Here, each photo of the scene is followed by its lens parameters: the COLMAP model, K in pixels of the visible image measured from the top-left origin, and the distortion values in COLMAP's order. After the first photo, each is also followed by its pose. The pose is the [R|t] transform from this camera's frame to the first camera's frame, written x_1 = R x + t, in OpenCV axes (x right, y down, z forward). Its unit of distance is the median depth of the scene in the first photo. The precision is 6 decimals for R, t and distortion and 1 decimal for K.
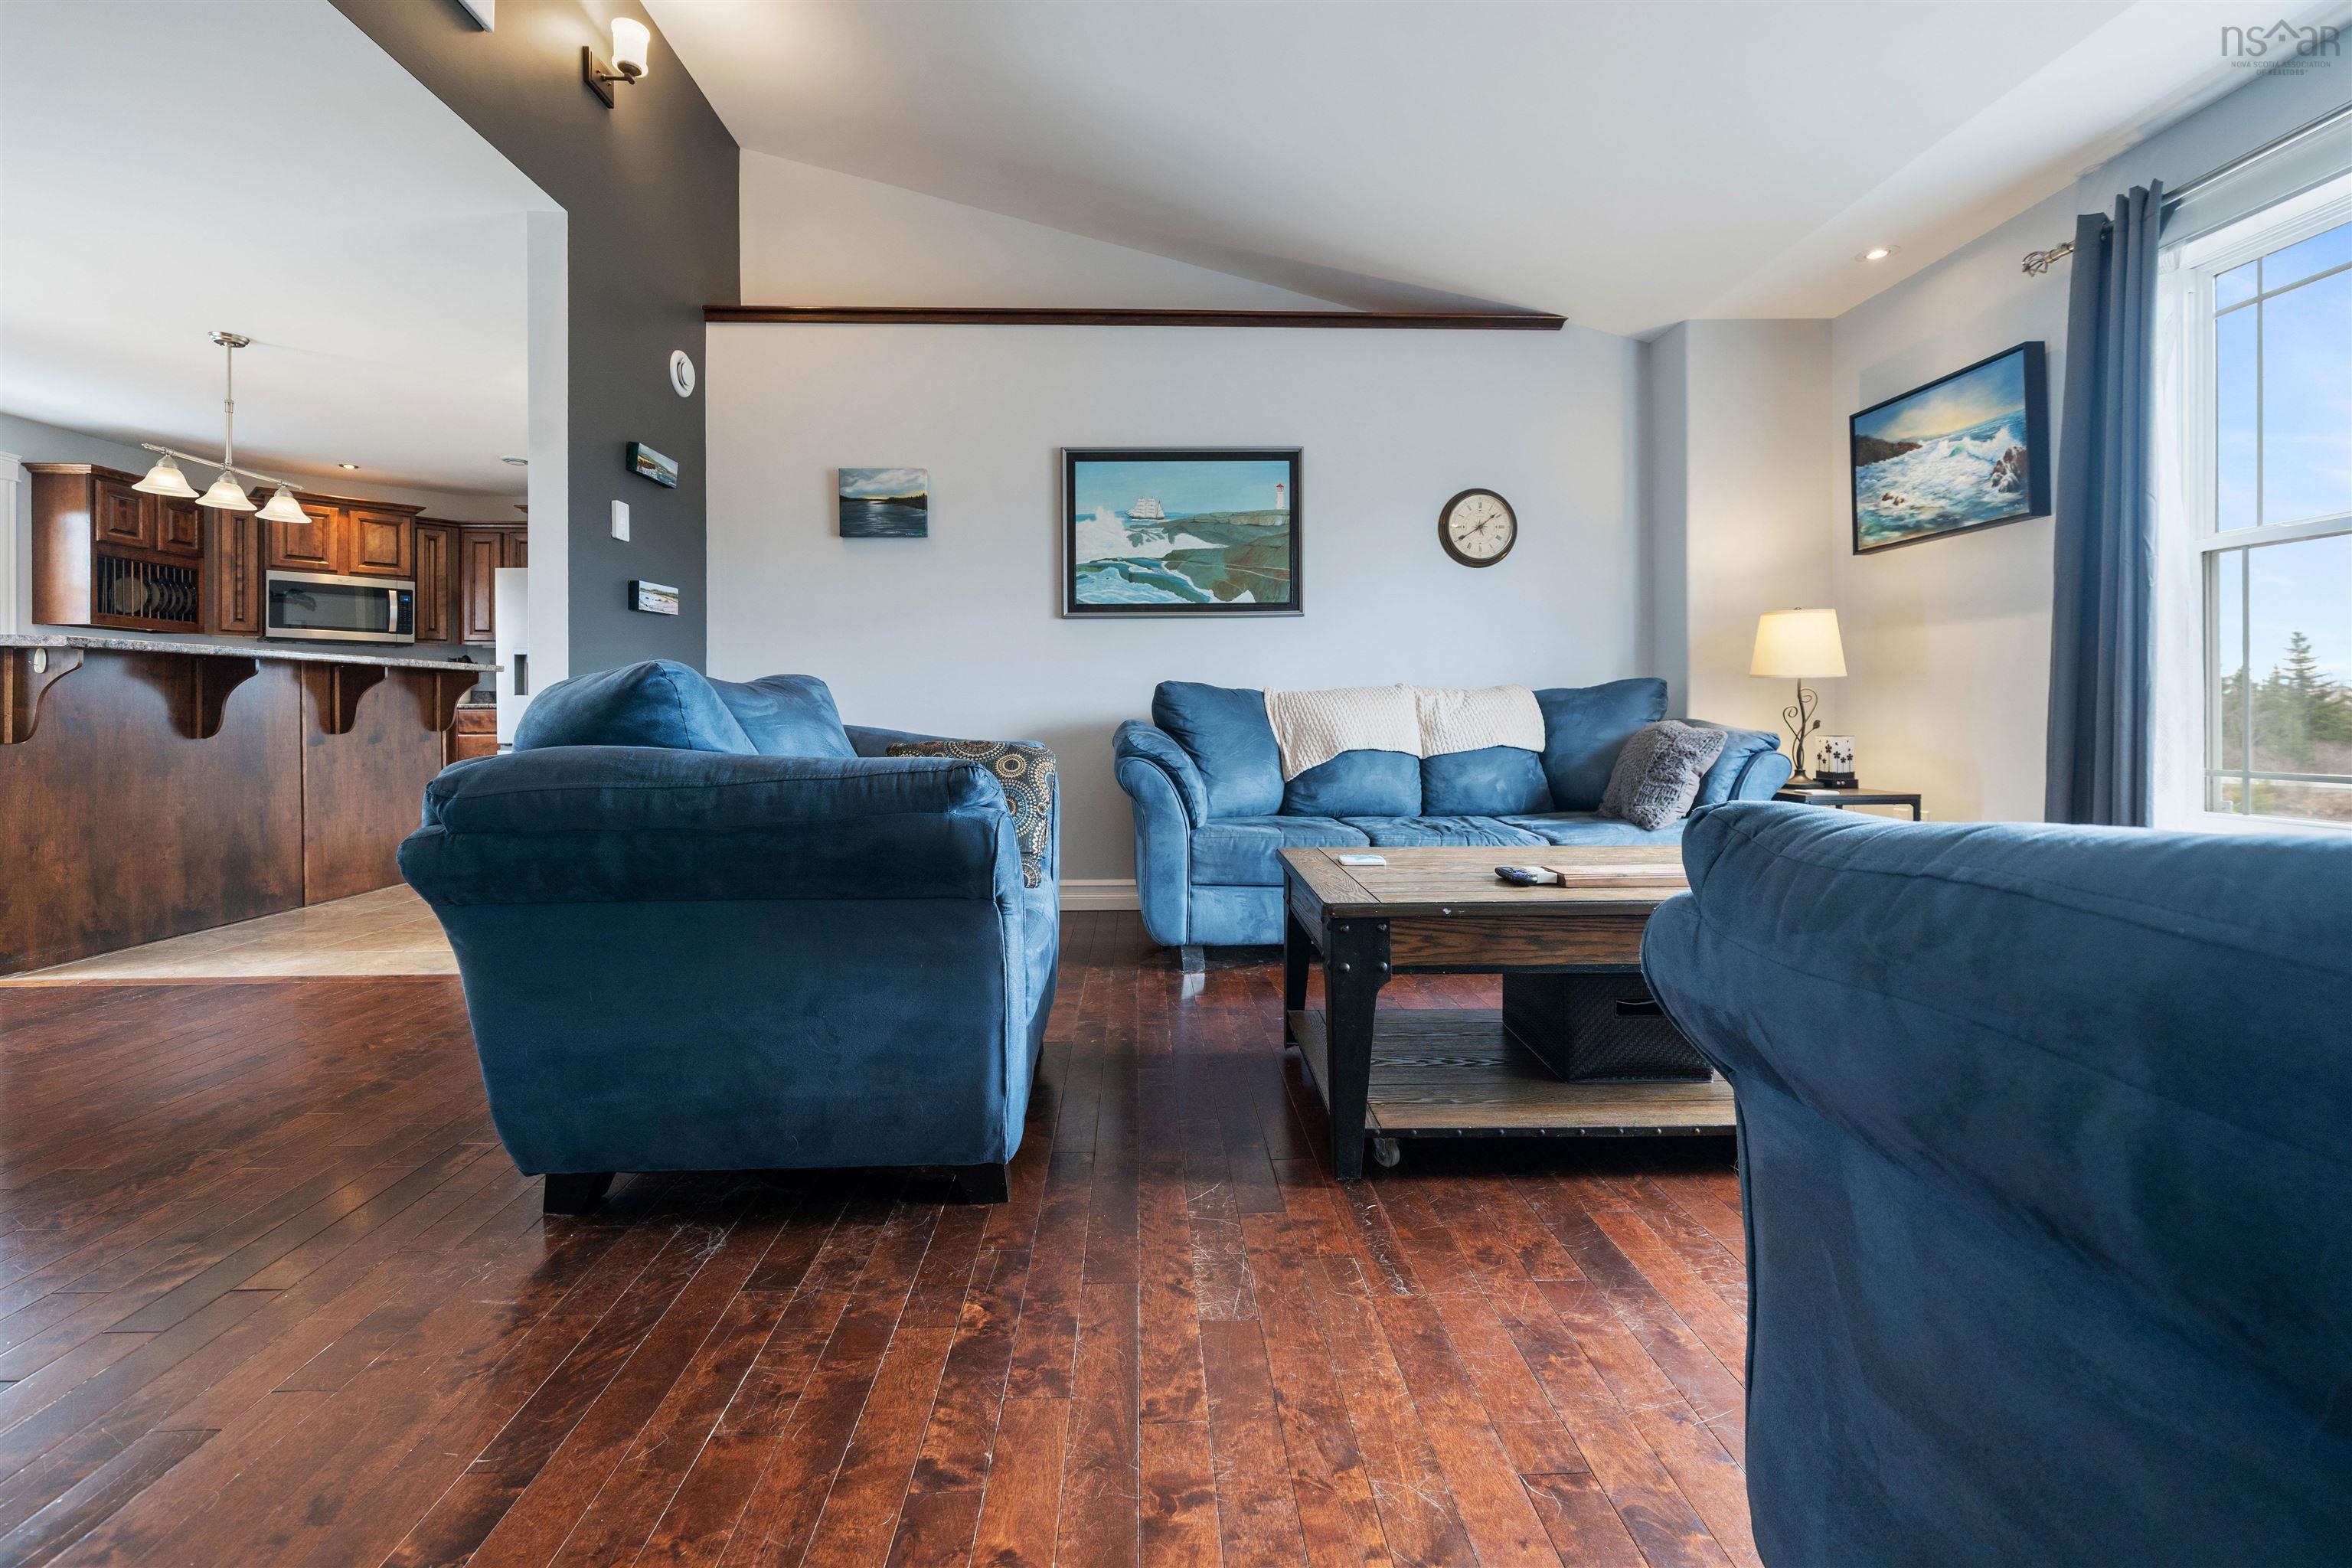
lens RADIAL K [[1024.1, 0, 1177.2], [0, 1024.1, 710.7], [0, 0, 1]] dist [0.001403, -0.000006]
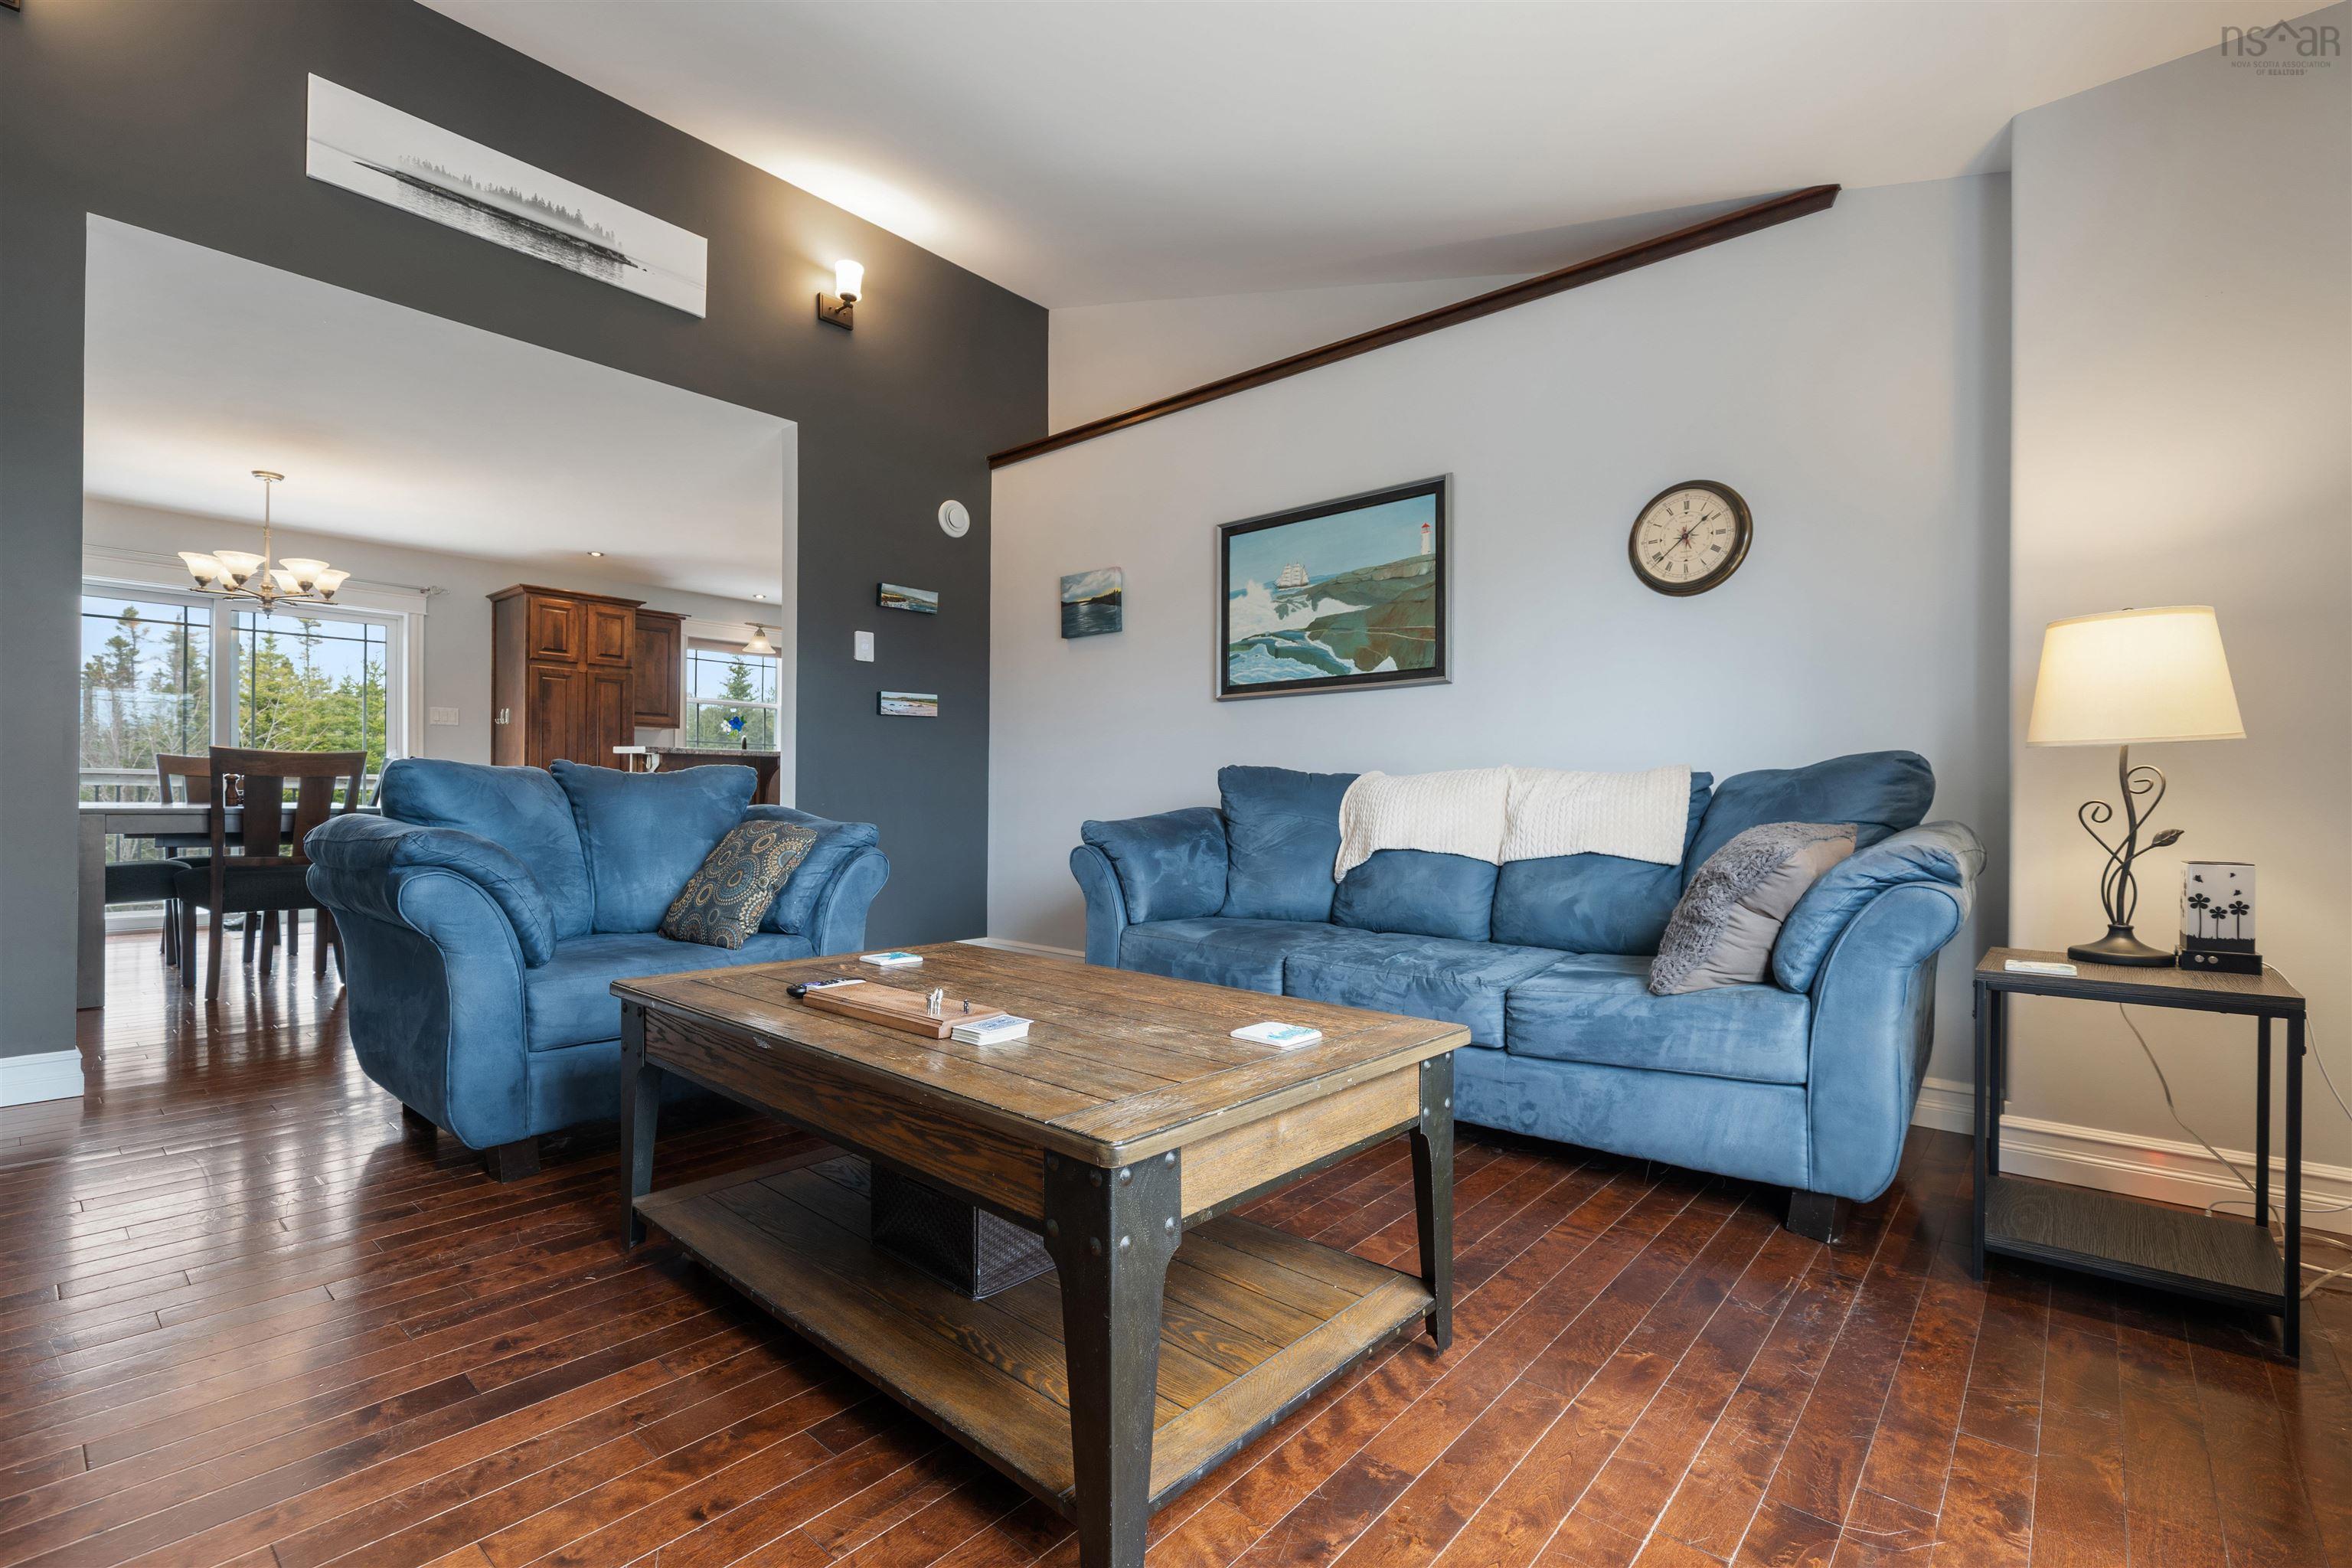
lens RADIAL K [[1057.4, 0, 1170.2], [0, 1057.4, 780.9], [0, 0, 1]] dist [0.000935, 0.000018]
pose [[0.726897, -0.001516, -0.686745, 0.583166], [-0.010506, 0.999856, -0.013327, -0.002165], [0.686666, 0.016903, 0.726777, 0.271327]]
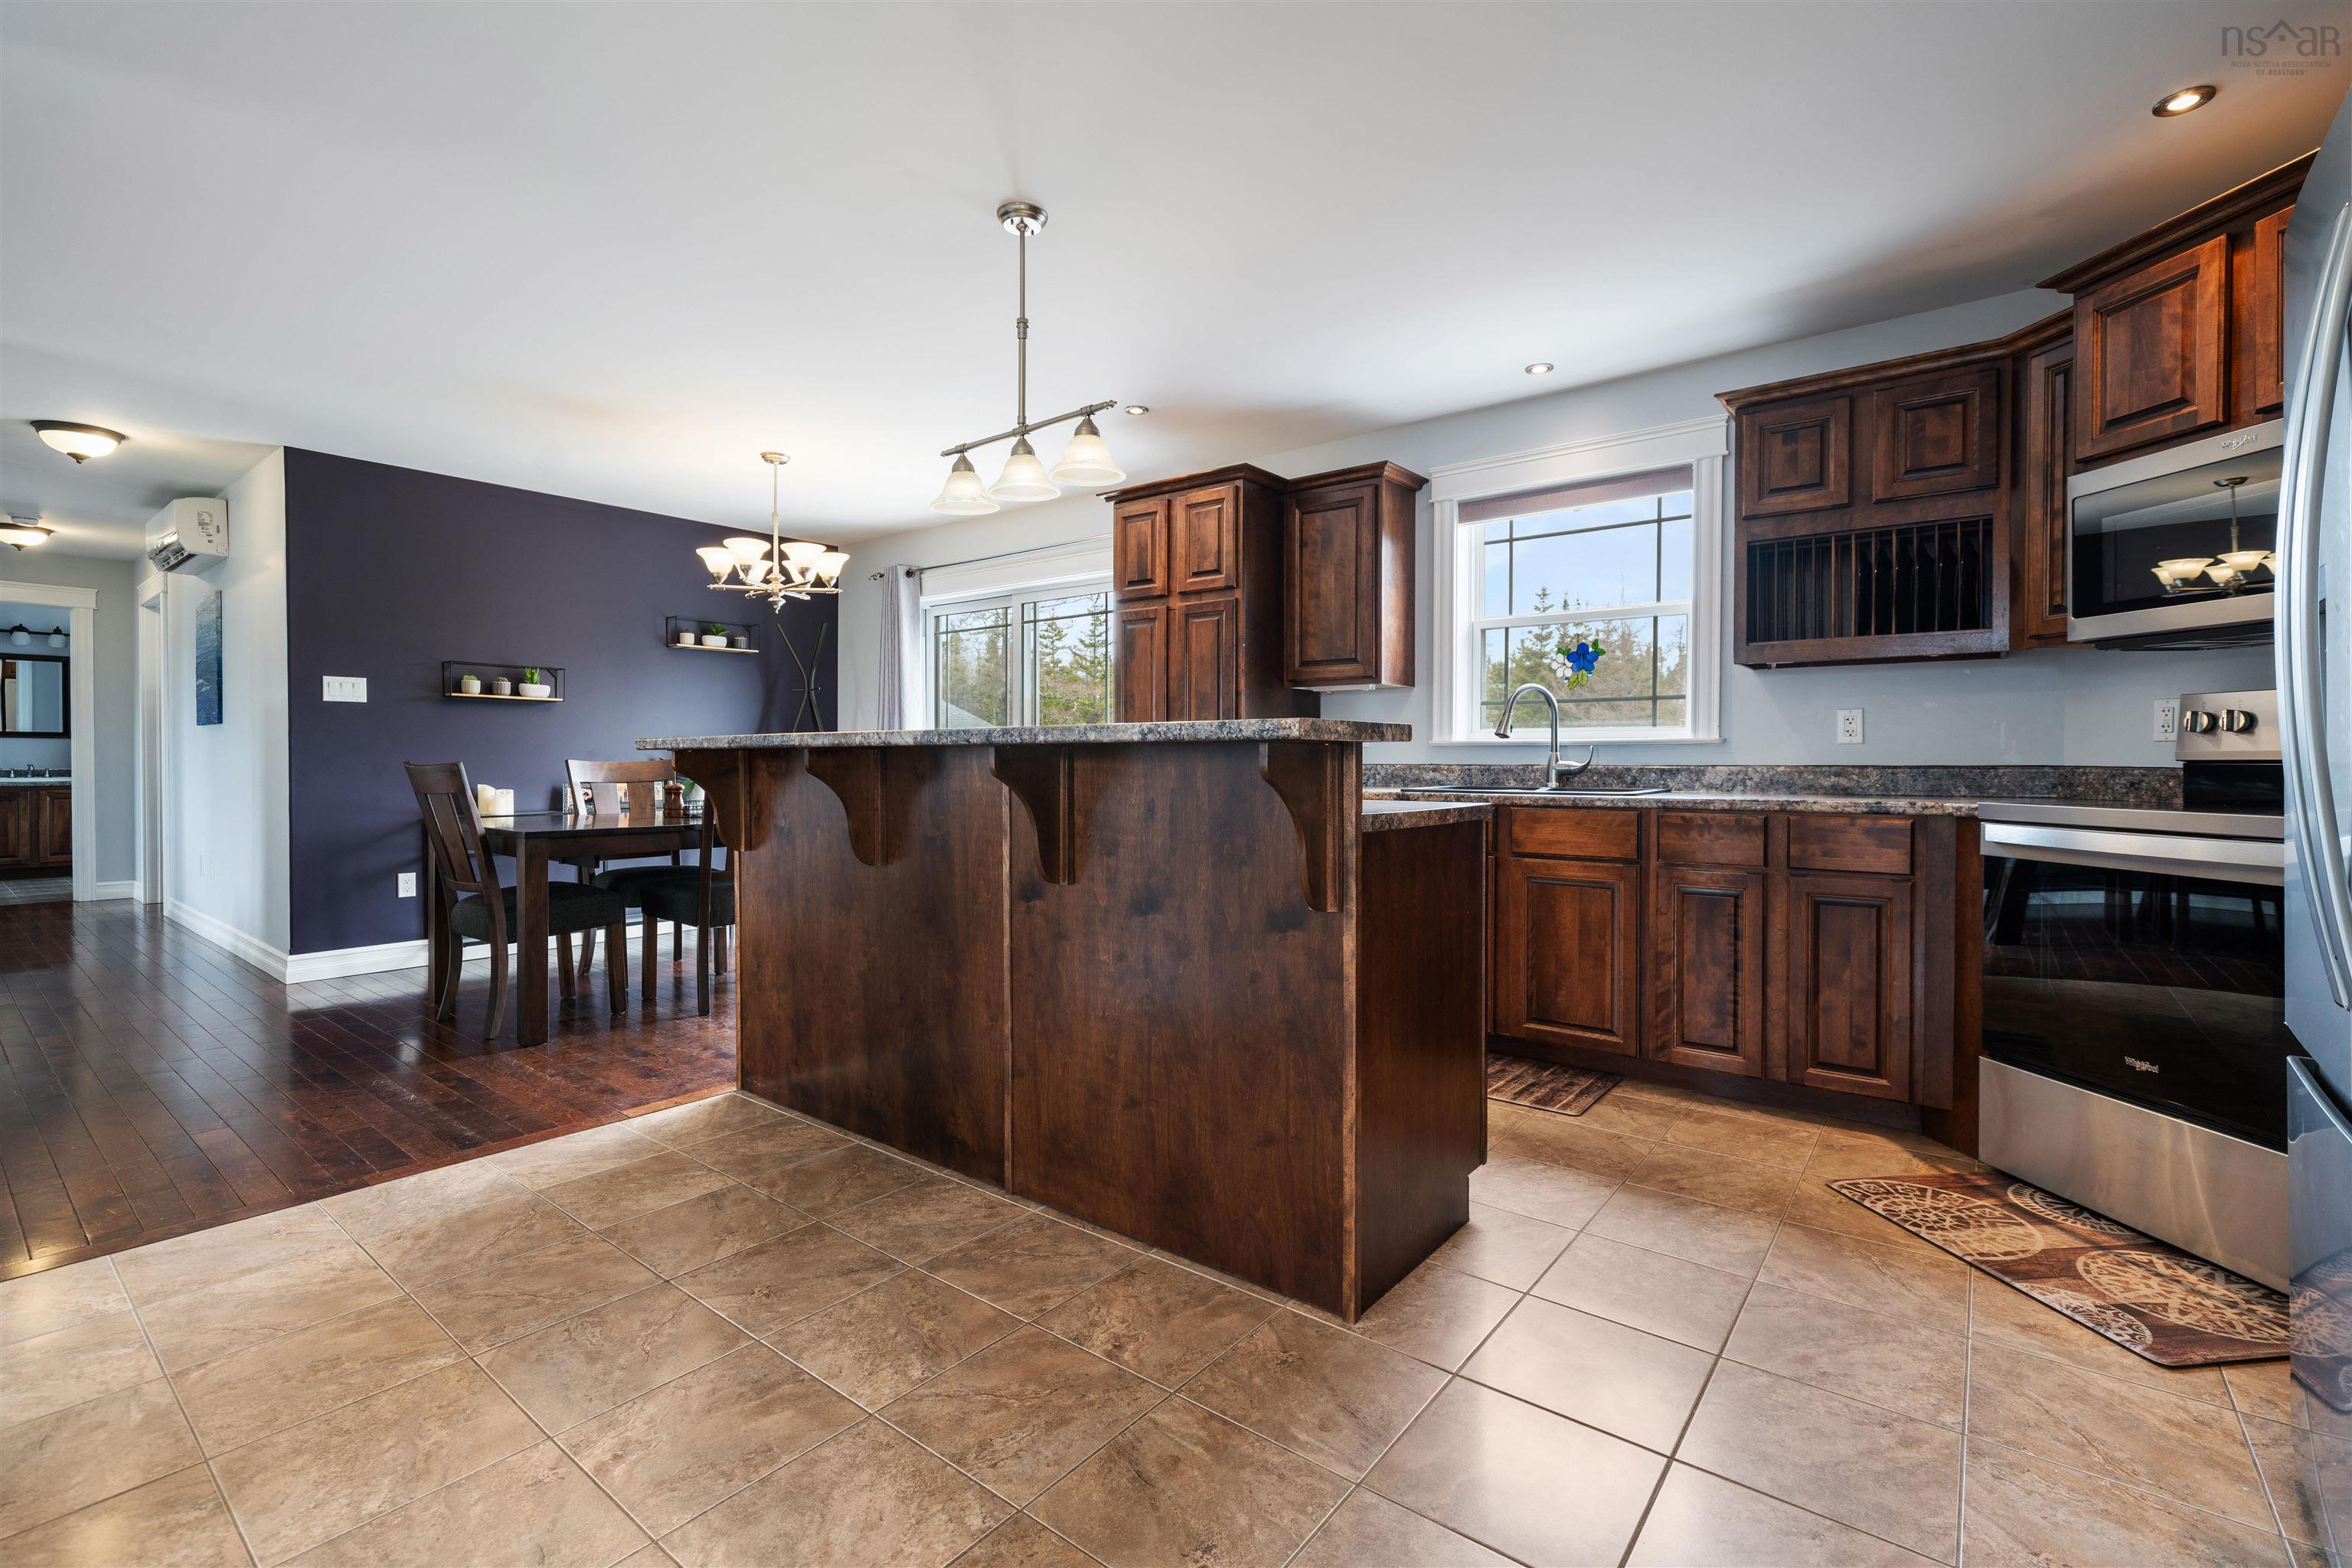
lens RADIAL K [[1030.5, 0, 1173.5], [0, 1030.5, 771.2], [0, 0, 1]] dist [-0.000893, 0.000088]
pose [[-0.651103, 0.011208, -0.758907, -0.554982], [0.002480, 0.999917, 0.012640, -0.043185], [0.758986, 0.006347, -0.651076, 1.589928]]
